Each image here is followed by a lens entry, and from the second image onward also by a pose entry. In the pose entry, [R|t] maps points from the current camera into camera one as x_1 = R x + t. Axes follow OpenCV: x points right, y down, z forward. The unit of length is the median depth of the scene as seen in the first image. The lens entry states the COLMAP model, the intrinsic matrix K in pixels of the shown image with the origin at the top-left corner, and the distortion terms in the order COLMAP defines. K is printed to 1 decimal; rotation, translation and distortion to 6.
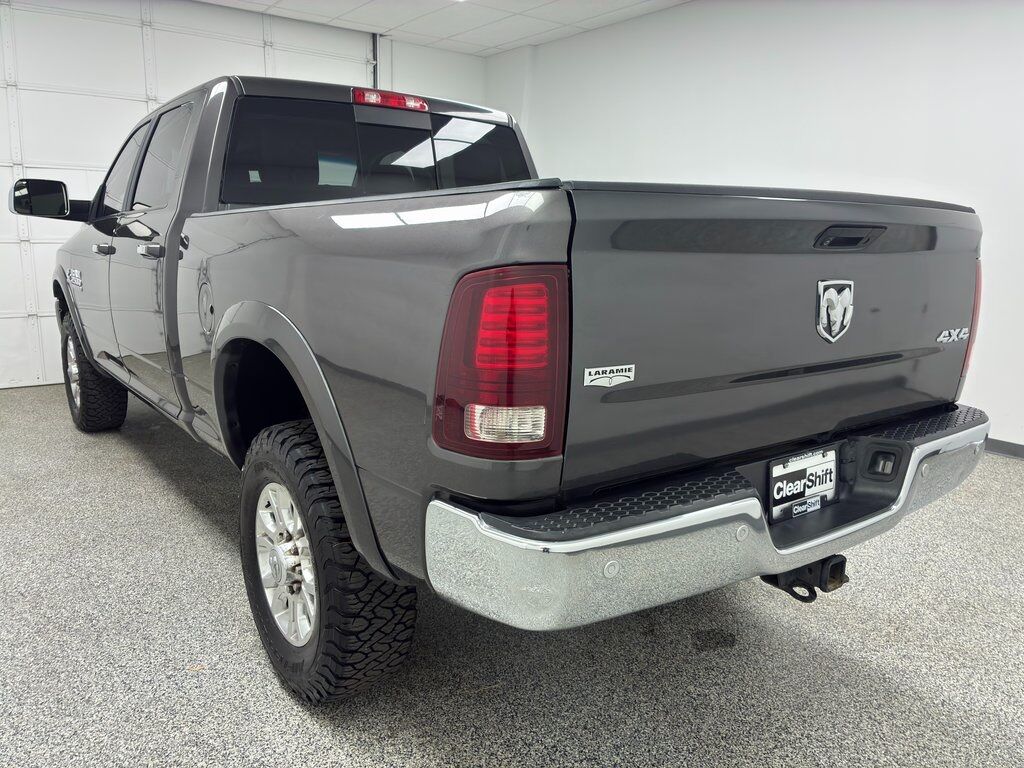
lens RADIAL K [[770.7, 0, 509.9], [0, 770.7, 380.4], [0, 0, 1]] dist [0.013157, 0.003498]
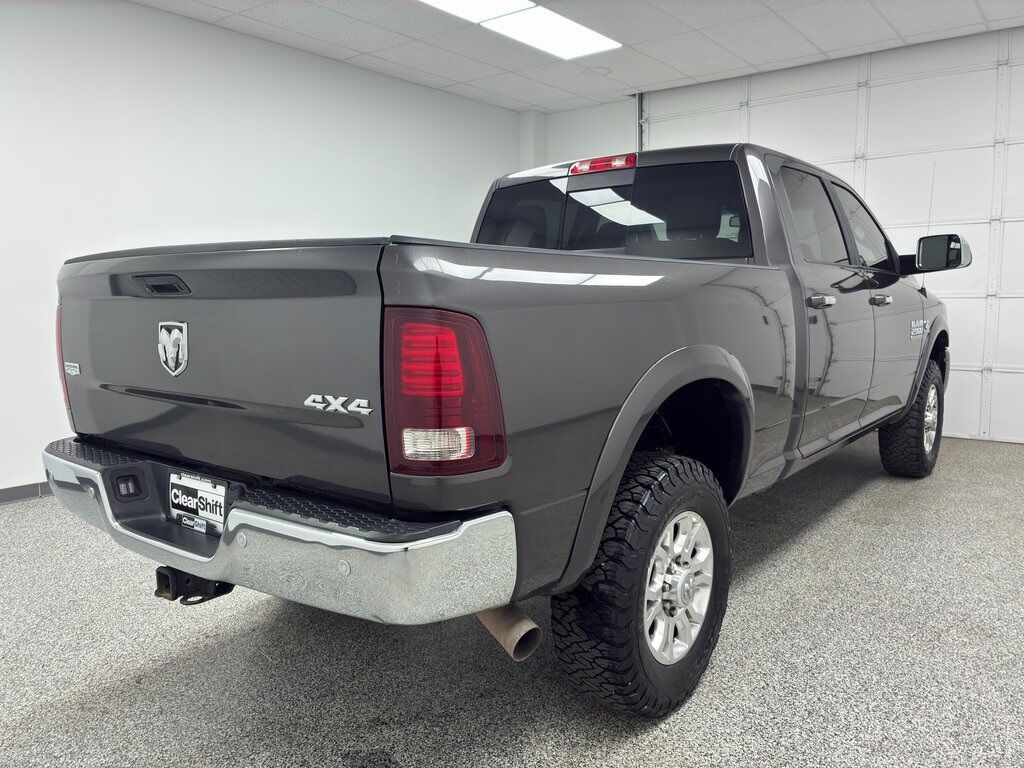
lens RADIAL K [[787.2, 0, 512.0], [0, 787.2, 384.0], [0, 0, 1]] dist [0.022113, 0.004120]
pose [[0.258986, 0.095397, -0.961159, 1.550438], [-0.161140, 0.985432, 0.054387, -0.168310], [0.952345, 0.140796, 0.270585, 1.077716]]
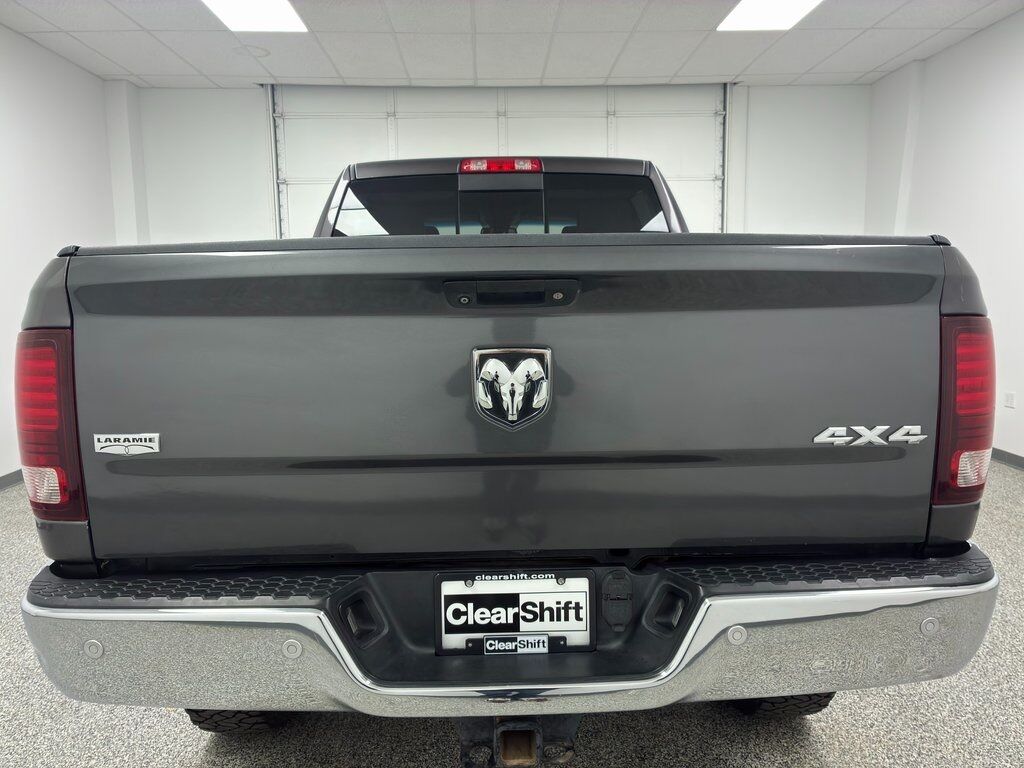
lens RADIAL K [[787.2, 0, 512.0], [0, 787.2, 384.0], [0, 0, 1]] dist [0.022113, 0.004120]
pose [[0.820319, 0.038698, -0.570596, 0.793562], [-0.078677, 0.995858, -0.045570, -0.053817], [0.566469, 0.082275, 0.819966, 0.338362]]
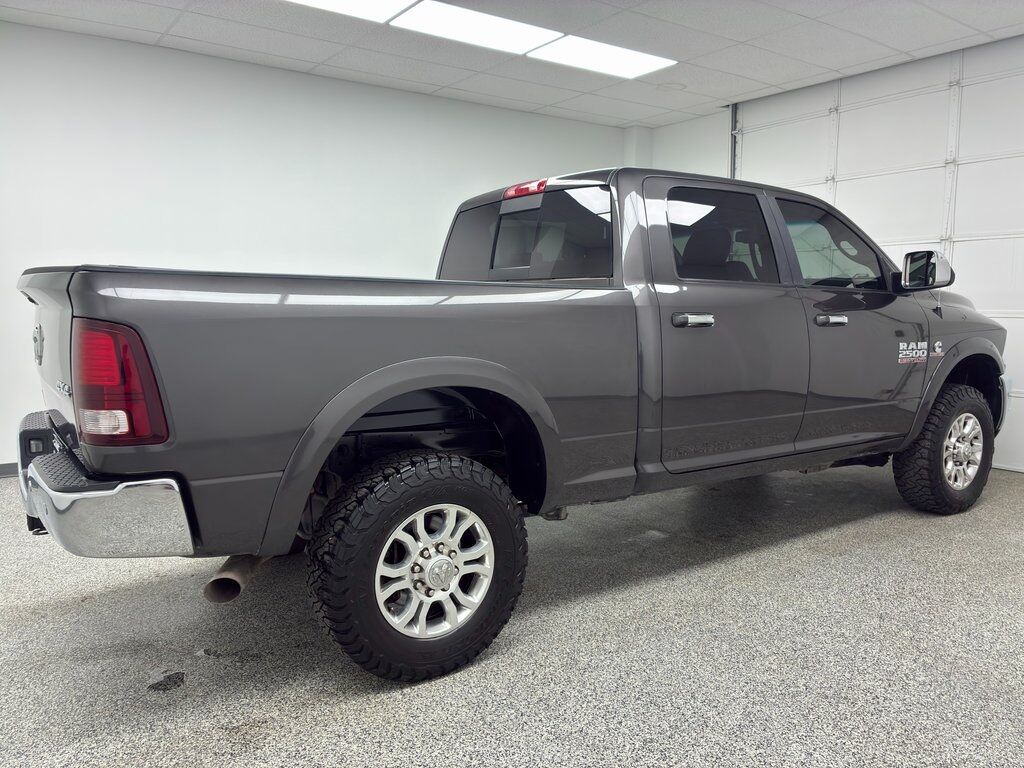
lens RADIAL K [[790.2, 0, 509.9], [0, 790.2, 380.3], [0, 0, 1]] dist [0.006398, 0.002608]
pose [[-0.043351, 0.085847, -0.995365, 1.816921], [-0.184288, 0.978518, 0.092420, -0.314366], [0.981916, 0.187440, -0.026599, 1.820549]]
